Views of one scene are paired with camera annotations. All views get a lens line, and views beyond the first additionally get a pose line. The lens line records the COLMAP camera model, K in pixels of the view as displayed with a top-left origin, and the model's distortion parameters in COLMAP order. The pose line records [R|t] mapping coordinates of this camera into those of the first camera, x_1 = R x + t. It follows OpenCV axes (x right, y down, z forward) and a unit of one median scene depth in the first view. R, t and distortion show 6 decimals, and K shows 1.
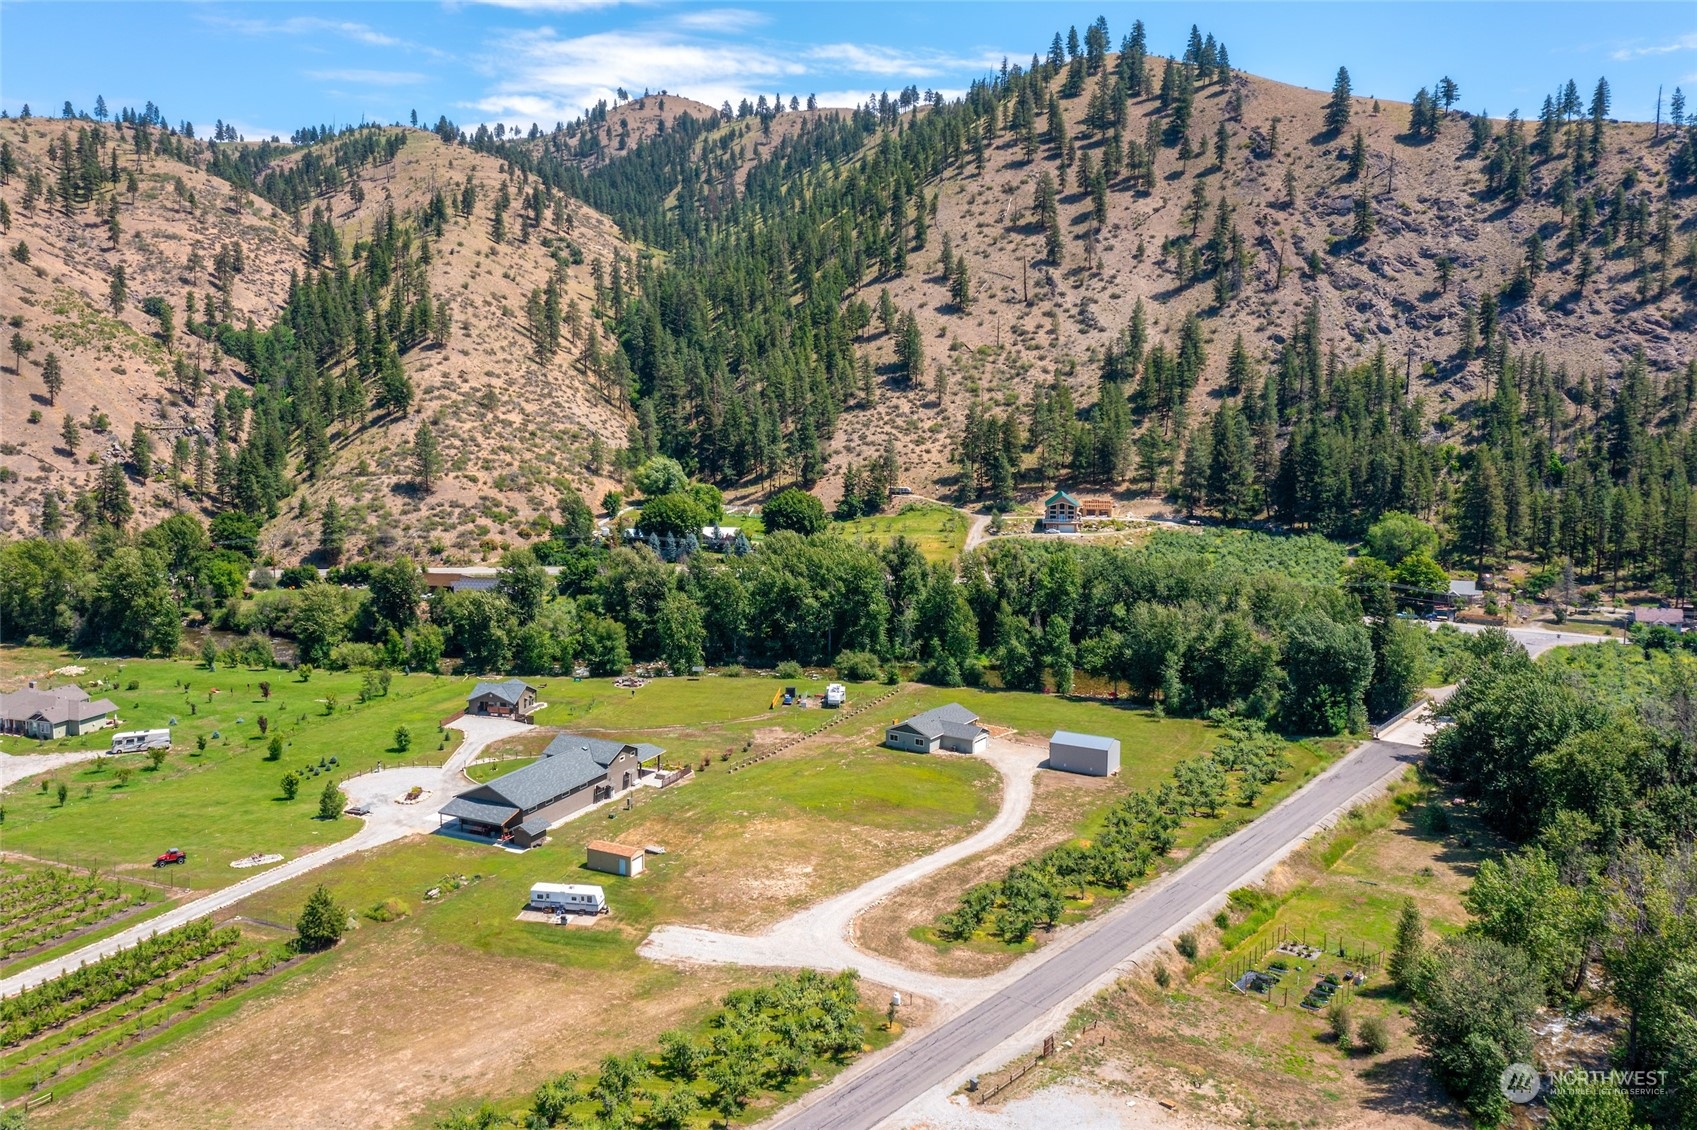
lens RADIAL K [[1365.7, 0, 883.5], [0, 1365.7, 459.4], [0, 0, 1]] dist [-0.003671, 0.043213]
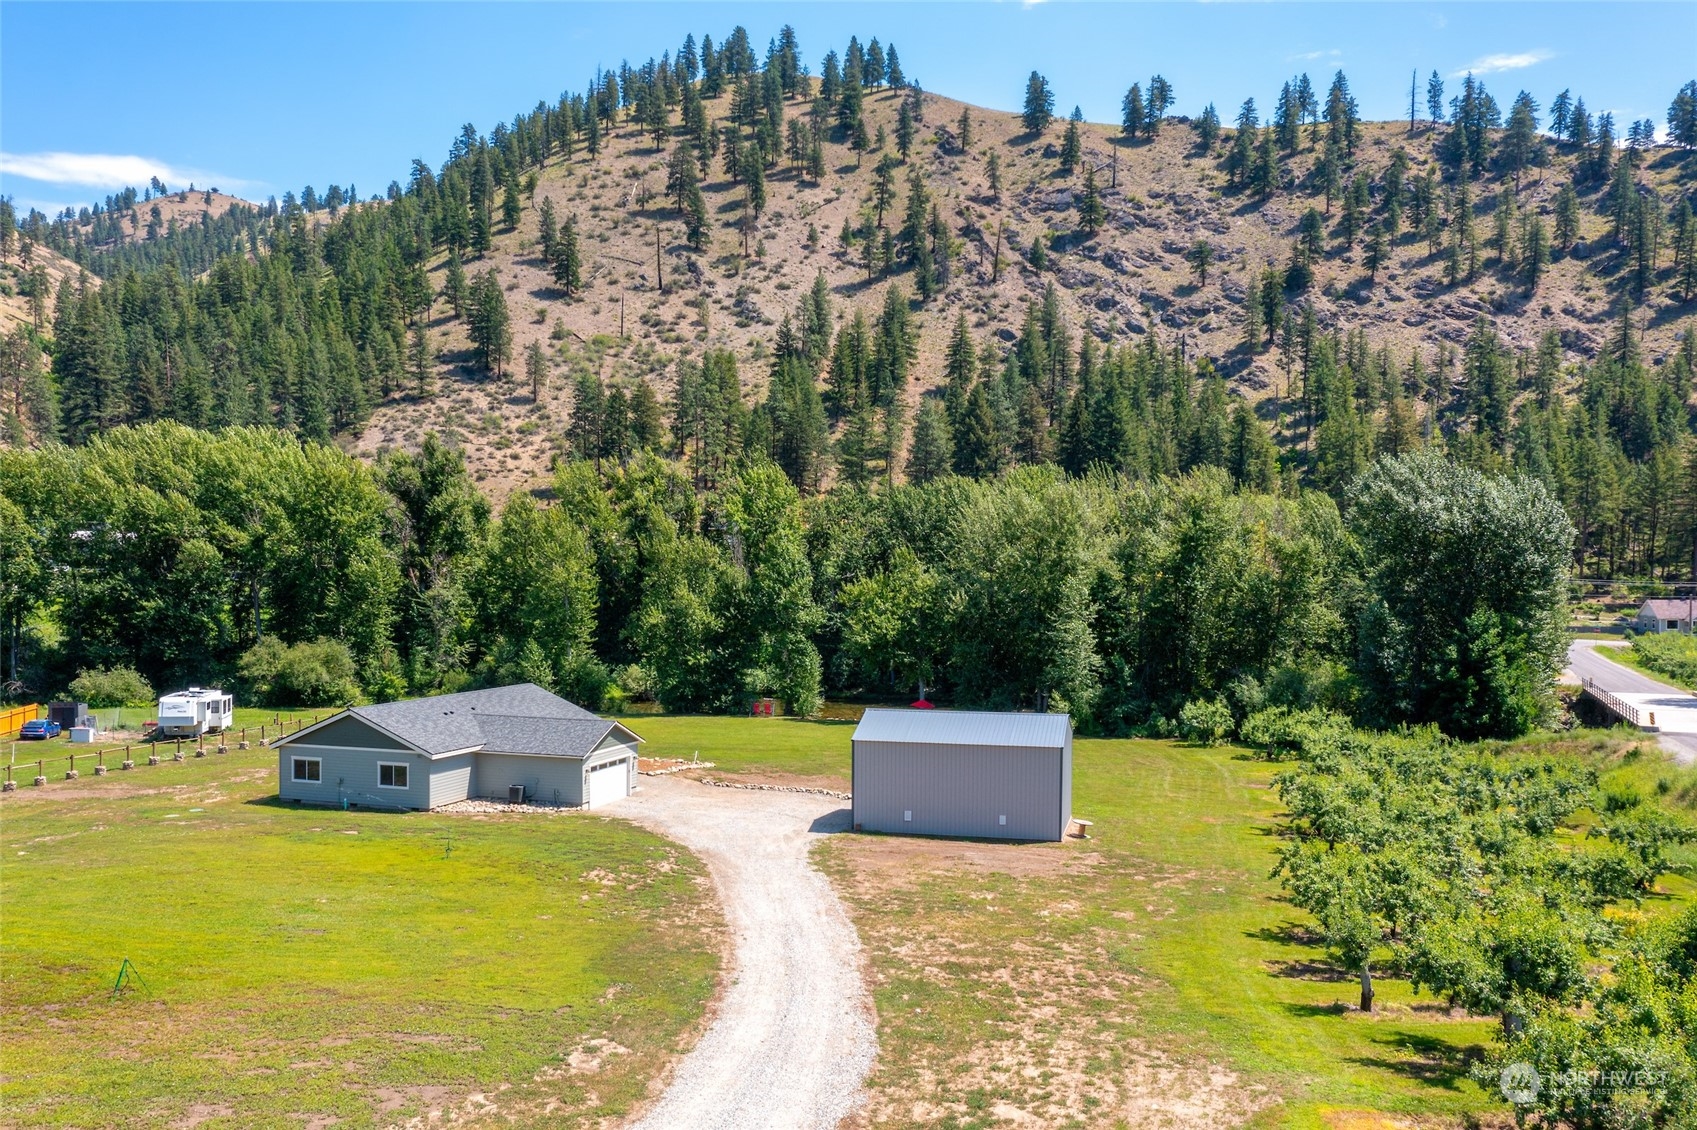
lens RADIAL K [[1376.9, 0, 838.7], [0, 1376.9, 547.0], [0, 0, 1]] dist [-0.007037, 0.047355]
pose [[0.970136, -0.001619, 0.242555, 0.019910], [0.021251, 0.996700, -0.078342, 0.078170], [-0.241628, 0.081157, 0.966969, 0.295002]]
